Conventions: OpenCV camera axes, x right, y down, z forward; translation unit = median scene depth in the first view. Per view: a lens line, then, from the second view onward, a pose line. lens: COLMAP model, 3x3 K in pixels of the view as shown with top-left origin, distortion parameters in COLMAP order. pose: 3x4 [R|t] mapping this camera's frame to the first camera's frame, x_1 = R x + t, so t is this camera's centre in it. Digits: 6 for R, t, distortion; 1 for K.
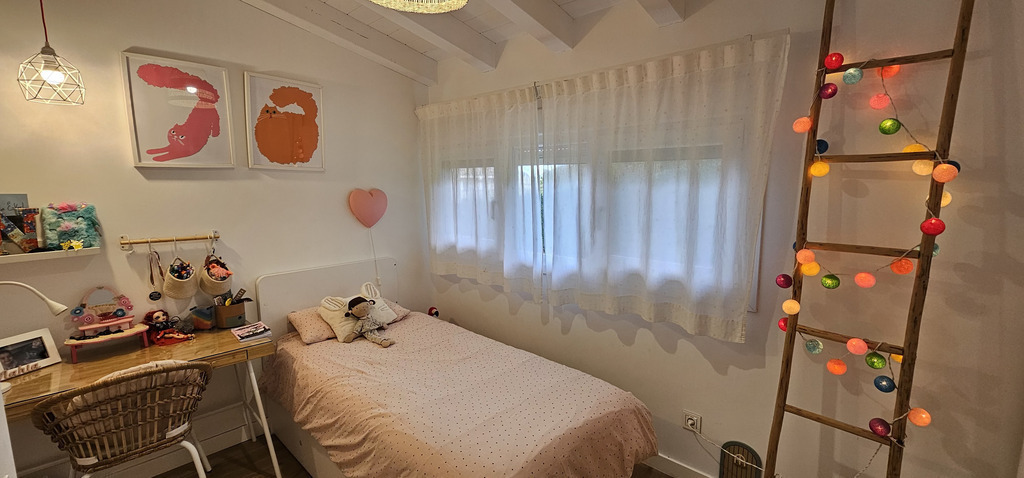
lens RADIAL K [[415.0, 0, 513.8], [0, 415.0, 234.2], [0, 0, 1]] dist [0.001461, -0.000083]
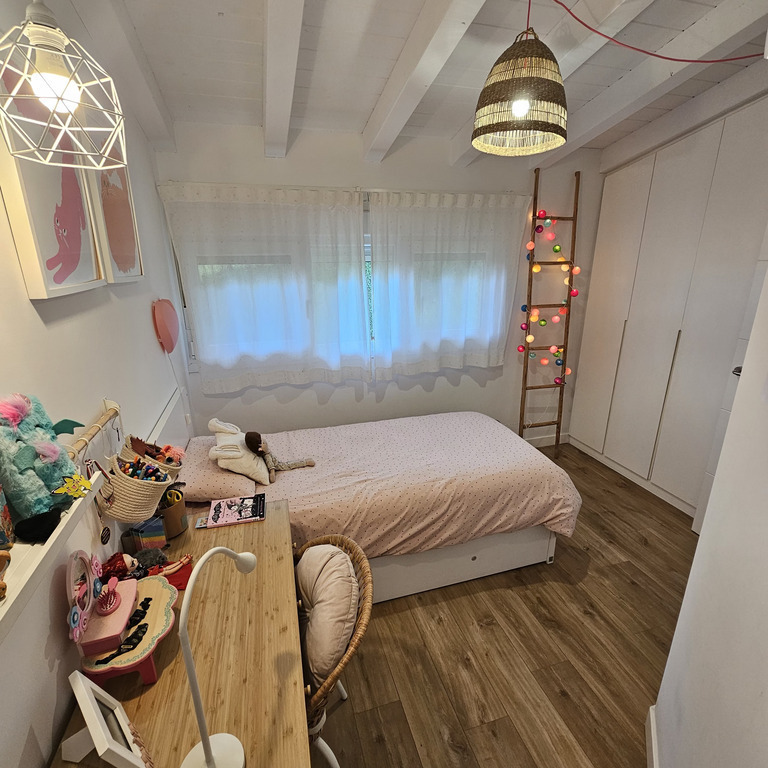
lens RADIAL K [[417.5, 0, 380.5], [0, 417.5, 380.8], [0, 0, 1]] dist [-0.001589, 0.000584]
pose [[0.508793, -0.249658, 0.823894, -1.427575], [0.113074, 0.968116, 0.223531, -0.162298], [-0.853431, -0.020570, 0.520801, 0.560478]]
